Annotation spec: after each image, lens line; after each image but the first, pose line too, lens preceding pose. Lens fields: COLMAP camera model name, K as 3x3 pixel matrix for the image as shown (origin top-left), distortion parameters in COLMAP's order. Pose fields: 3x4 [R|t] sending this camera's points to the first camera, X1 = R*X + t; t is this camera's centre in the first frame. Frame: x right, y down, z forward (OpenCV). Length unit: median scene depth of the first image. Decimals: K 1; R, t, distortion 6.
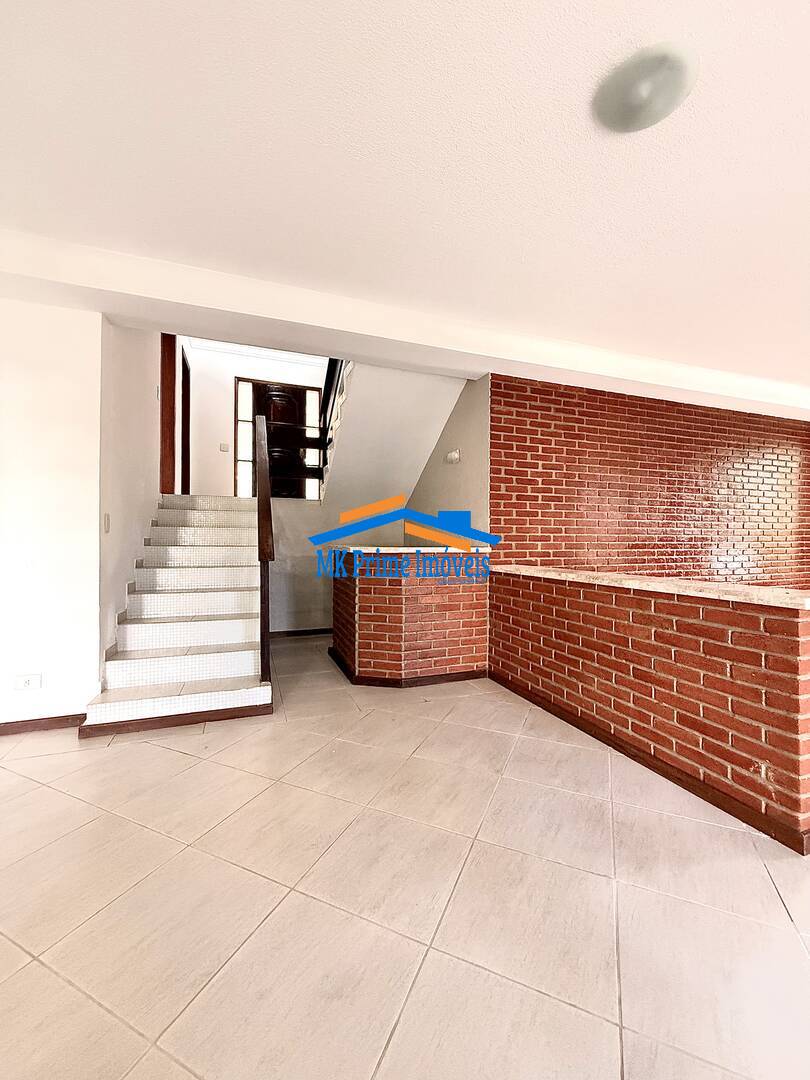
lens RADIAL K [[431.7, 0, 404.3], [0, 431.7, 541.4], [0, 0, 1]] dist [0.000118, -0.000049]
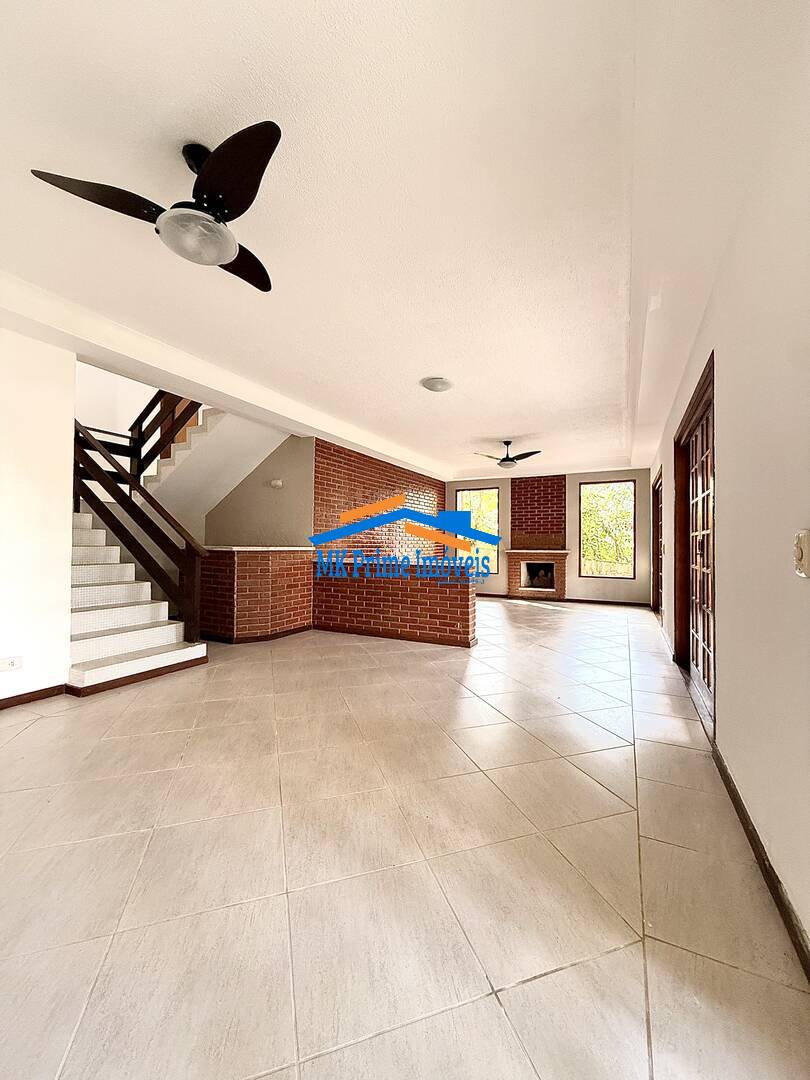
lens RADIAL K [[431.7, 0, 405.8], [0, 431.7, 541.4], [0, 0, 1]] dist [0.000118, -0.000049]
pose [[0.735278, 0.007433, 0.677725, -0.636466], [-0.003848, 0.999970, -0.006792, 0.003371], [-0.677755, 0.002386, 0.735284, -0.397097]]
